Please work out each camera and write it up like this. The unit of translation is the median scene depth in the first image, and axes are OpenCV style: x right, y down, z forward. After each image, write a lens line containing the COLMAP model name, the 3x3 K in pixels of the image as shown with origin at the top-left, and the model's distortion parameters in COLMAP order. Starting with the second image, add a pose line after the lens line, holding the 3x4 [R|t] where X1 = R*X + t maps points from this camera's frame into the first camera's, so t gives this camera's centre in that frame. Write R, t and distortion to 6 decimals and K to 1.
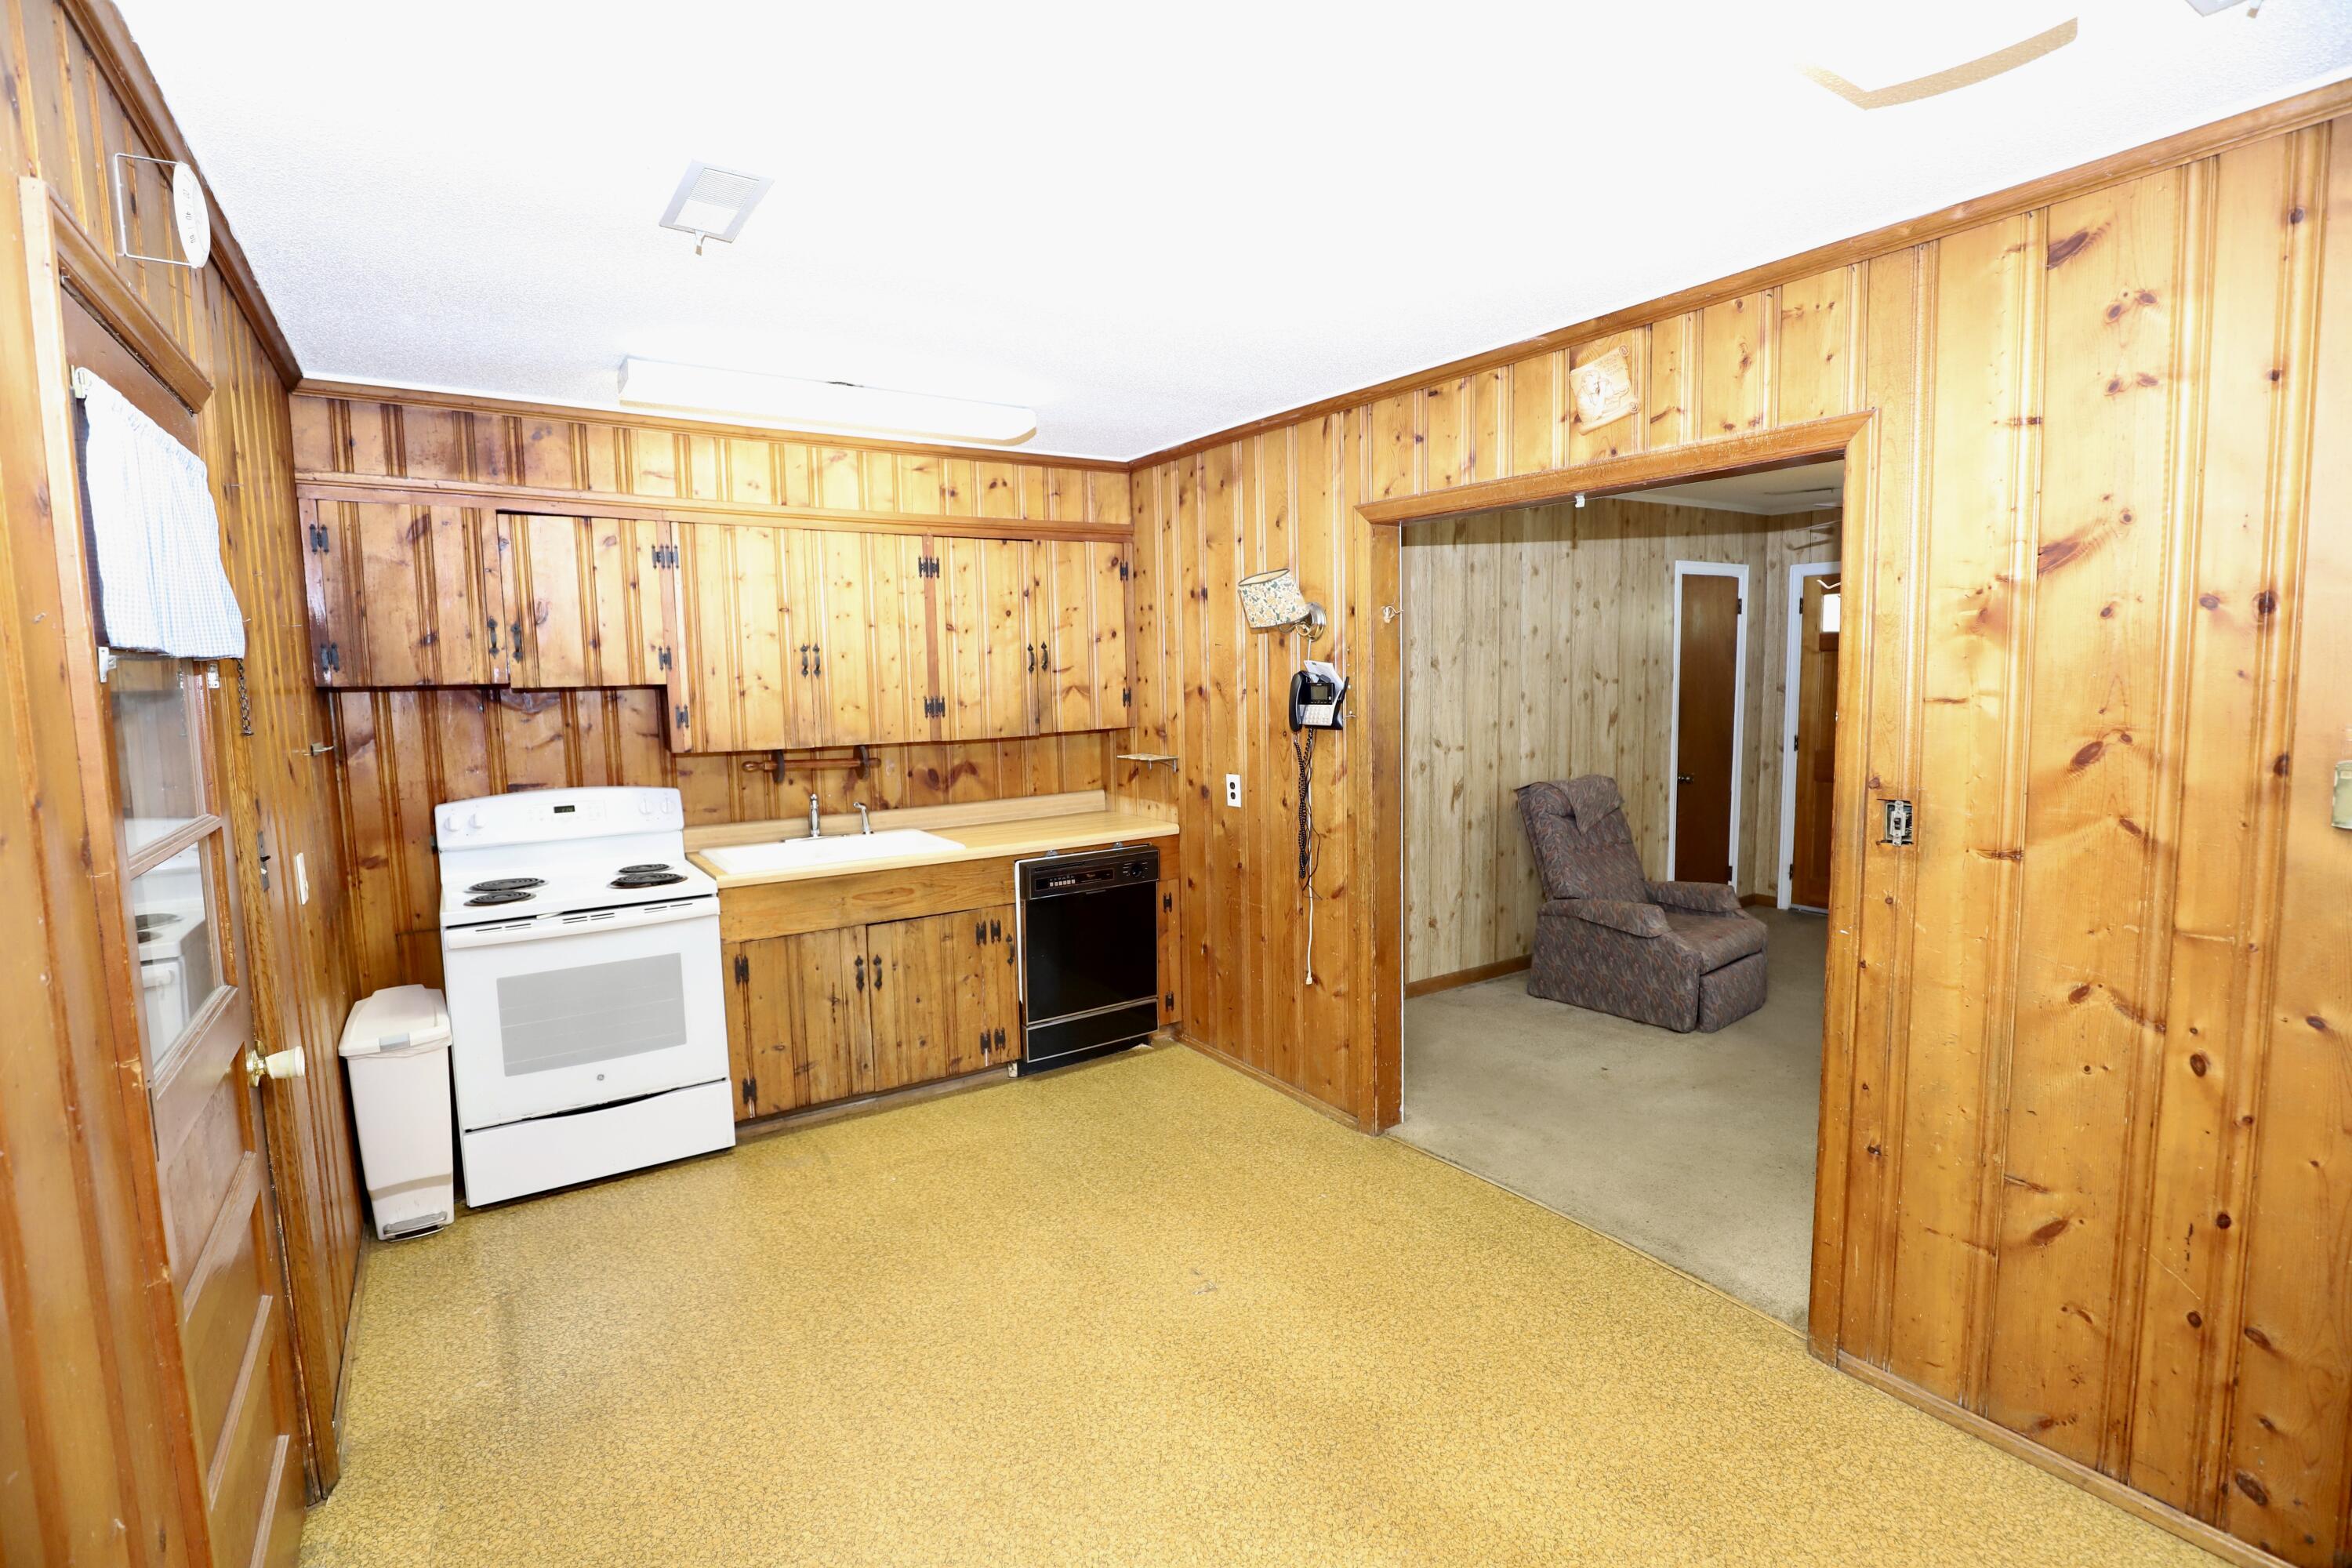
lens RADIAL K [[1082.9, 0, 1165.5], [0, 1082.9, 781.9], [0, 0, 1]] dist [-0.032825, 0.006327]
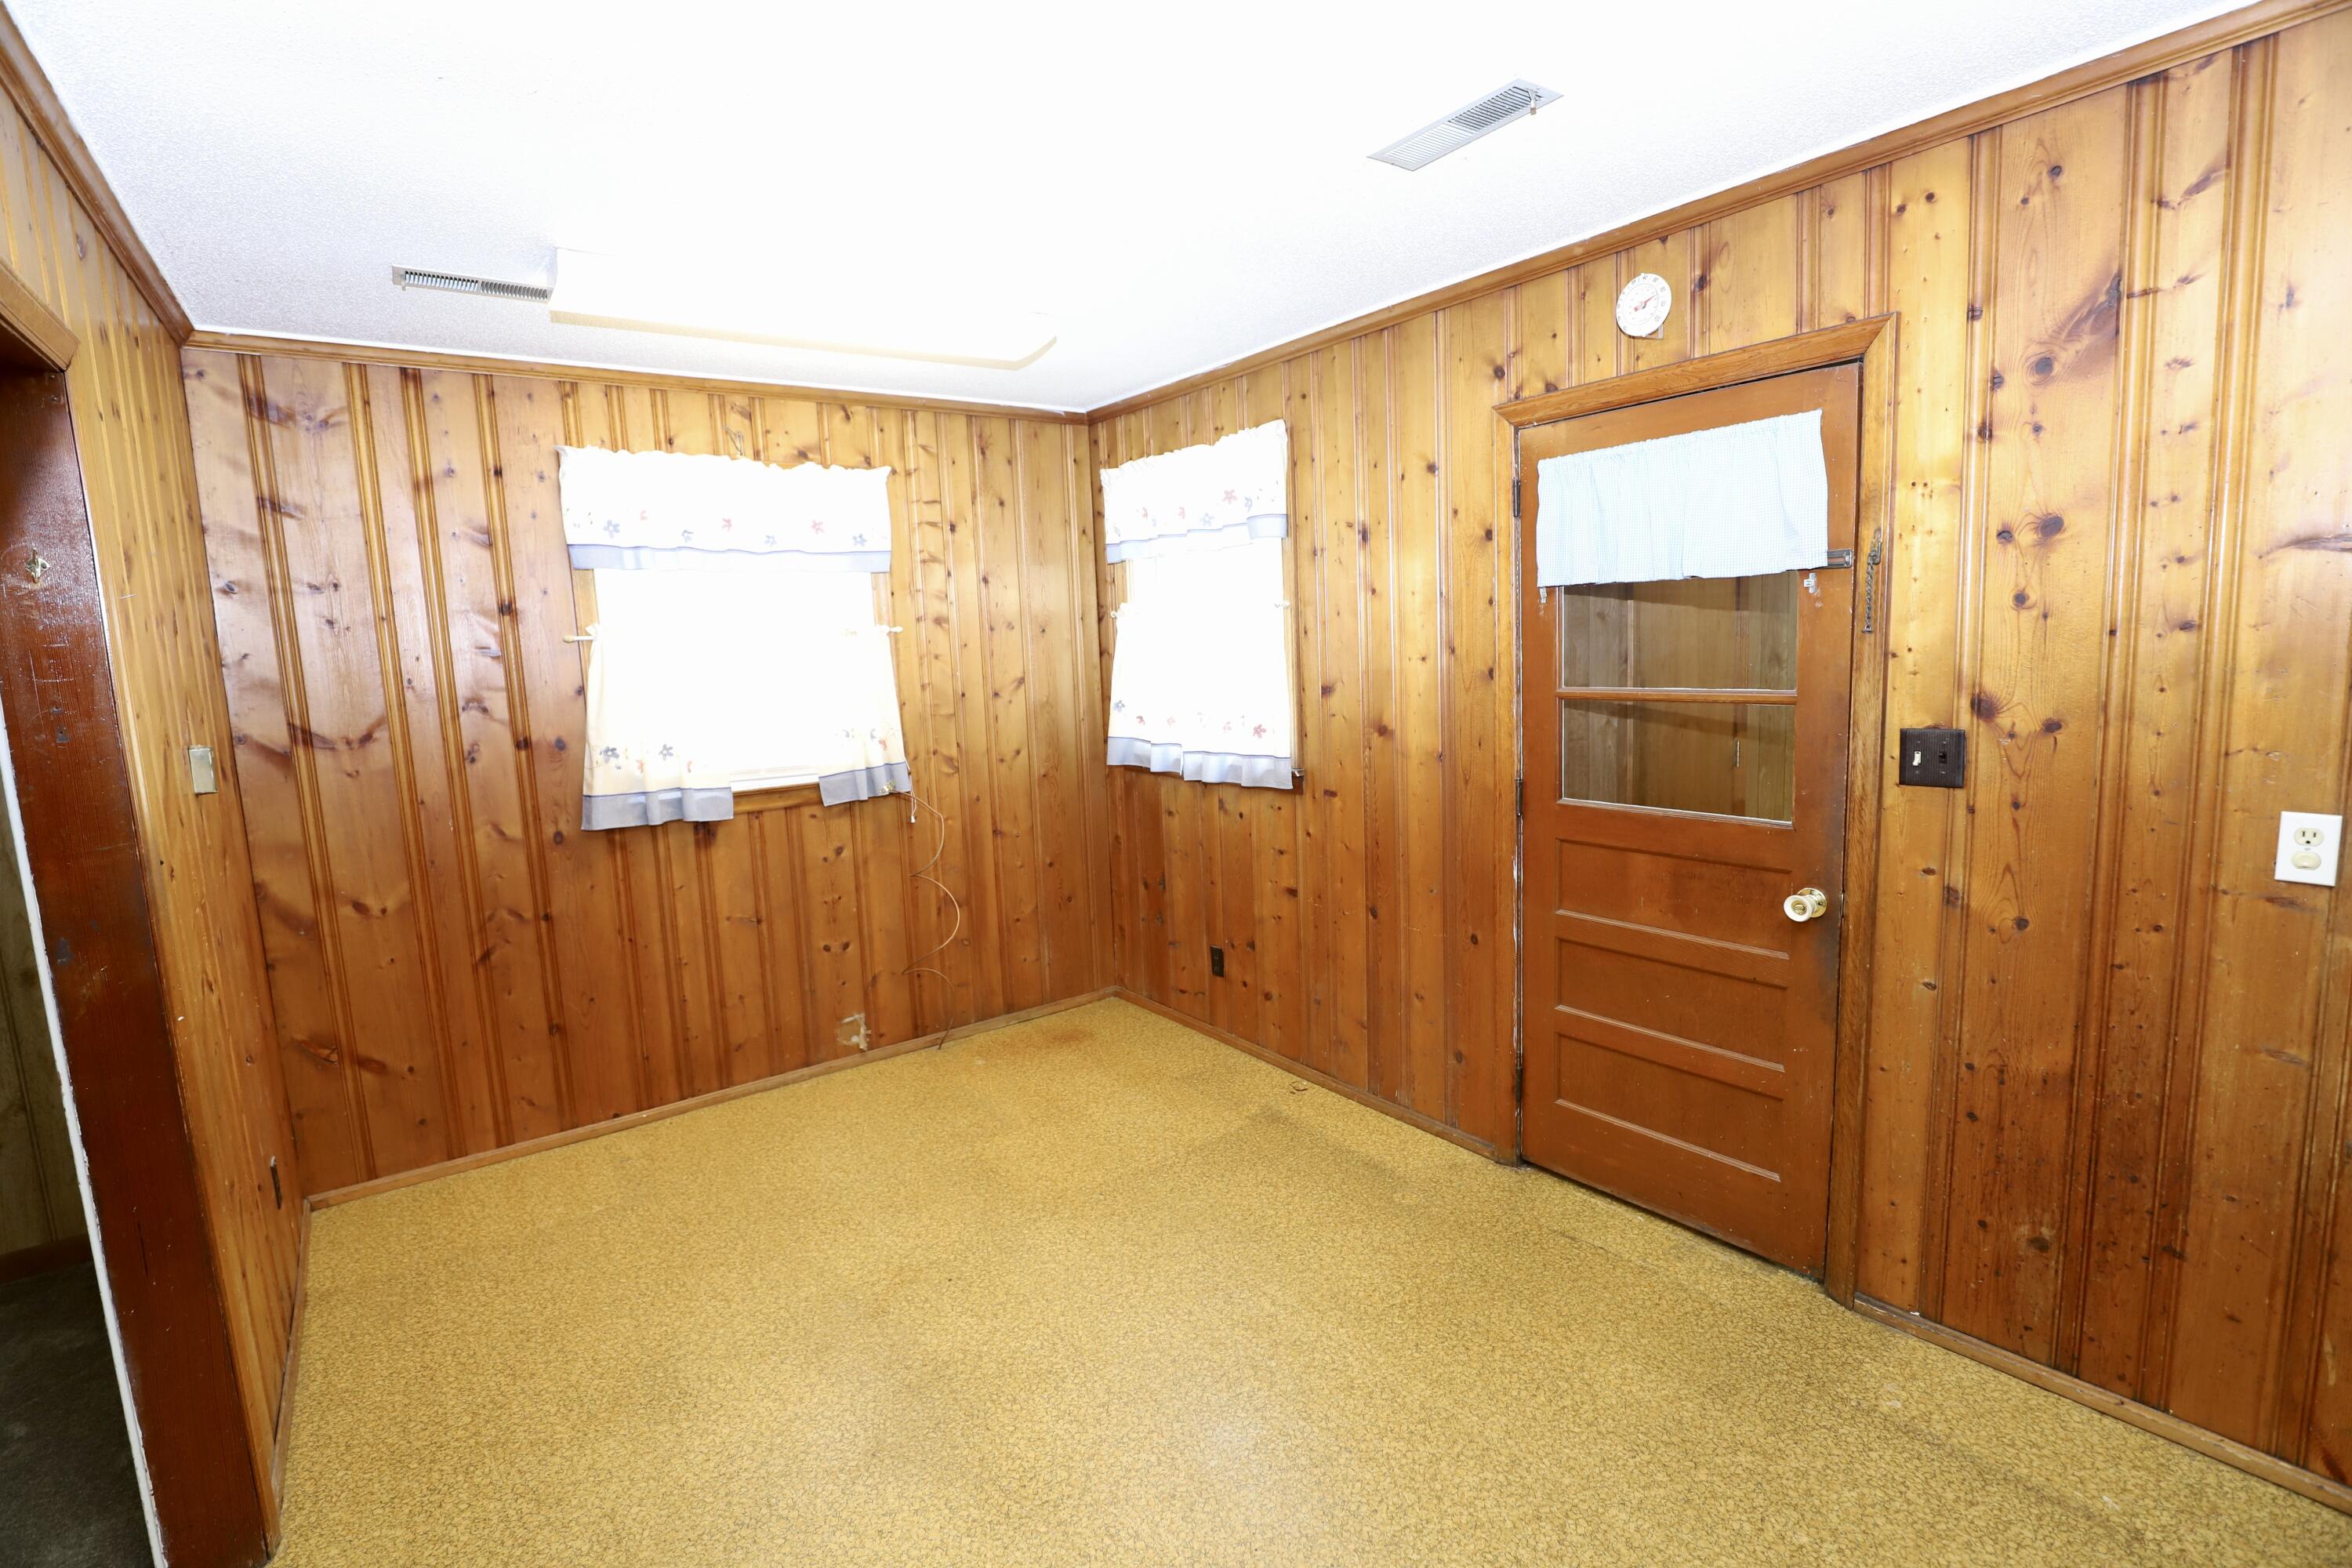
lens RADIAL K [[1082.9, 0, 1183.8], [0, 1082.9, 780.0], [0, 0, 1]] dist [-0.032825, 0.006327]
pose [[-0.995885, 0.068171, -0.059719, -0.028574], [0.052413, 0.970788, 0.234143, -0.088983], [0.073937, 0.230049, -0.970366, 0.946976]]
